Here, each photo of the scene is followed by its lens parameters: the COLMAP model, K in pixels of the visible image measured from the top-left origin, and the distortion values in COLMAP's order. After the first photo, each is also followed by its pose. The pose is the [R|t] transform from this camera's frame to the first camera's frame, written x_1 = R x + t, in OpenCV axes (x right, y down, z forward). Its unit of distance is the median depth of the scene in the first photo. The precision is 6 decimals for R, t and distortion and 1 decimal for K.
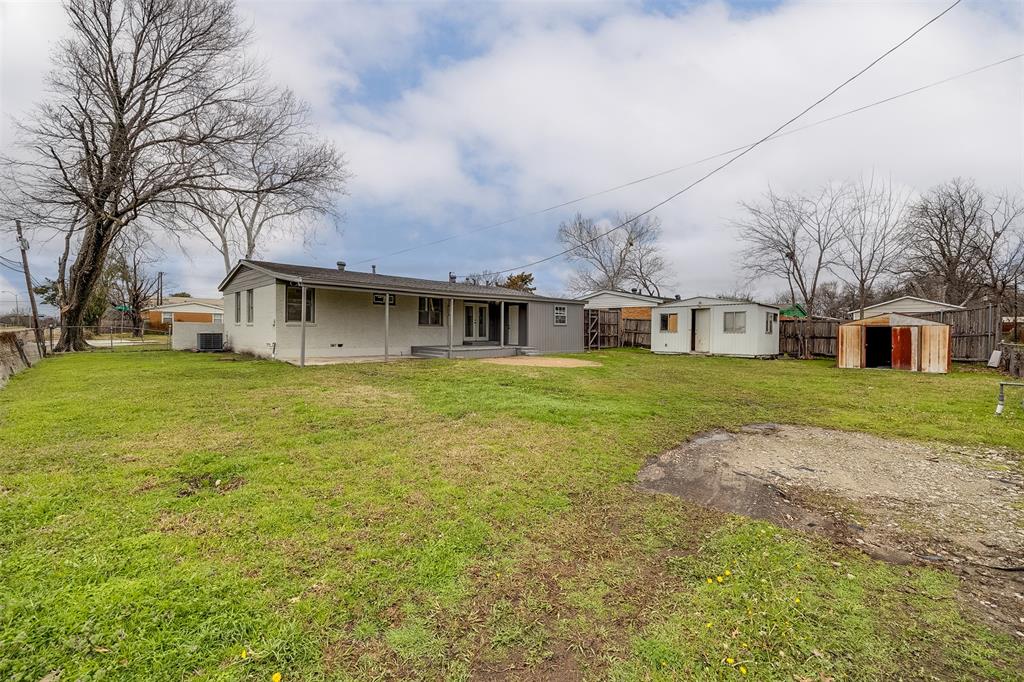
lens RADIAL K [[437.5, 0, 512.2], [0, 437.5, 336.7], [0, 0, 1]] dist [-0.000793, -0.000019]
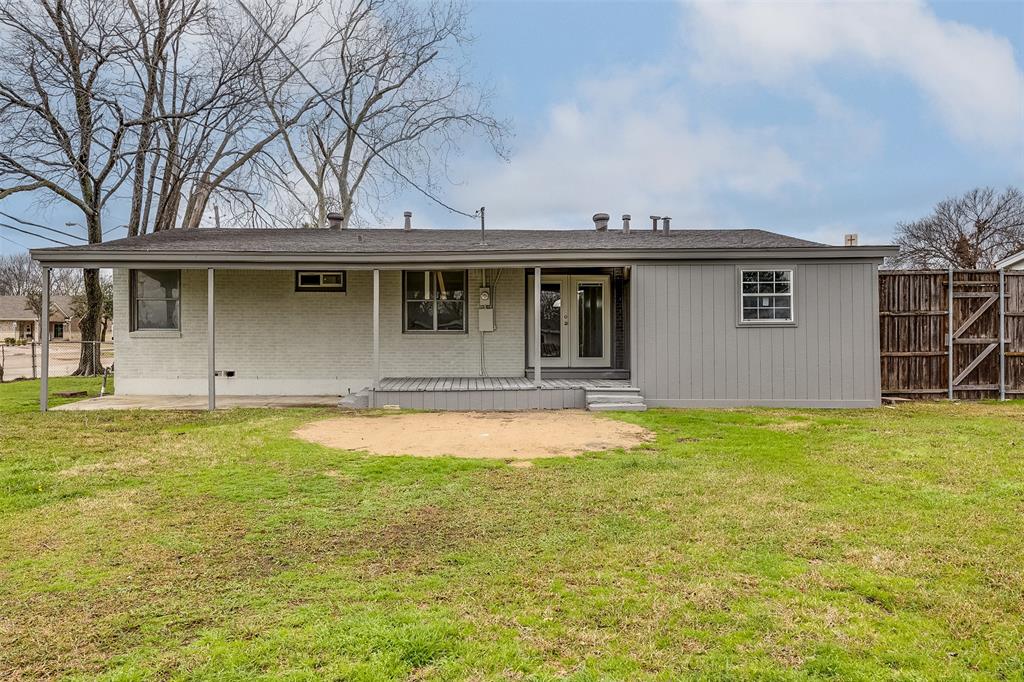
lens RADIAL K [[826.2, 0, 512.0], [0, 826.2, 343.8], [0, 0, 1]] dist [0.004117, 0.000865]
pose [[0.749894, -0.007534, -0.661515, 0.392825], [-0.001033, 0.999921, -0.012560, -0.002813], [0.661557, 0.010102, 0.749827, 0.383458]]
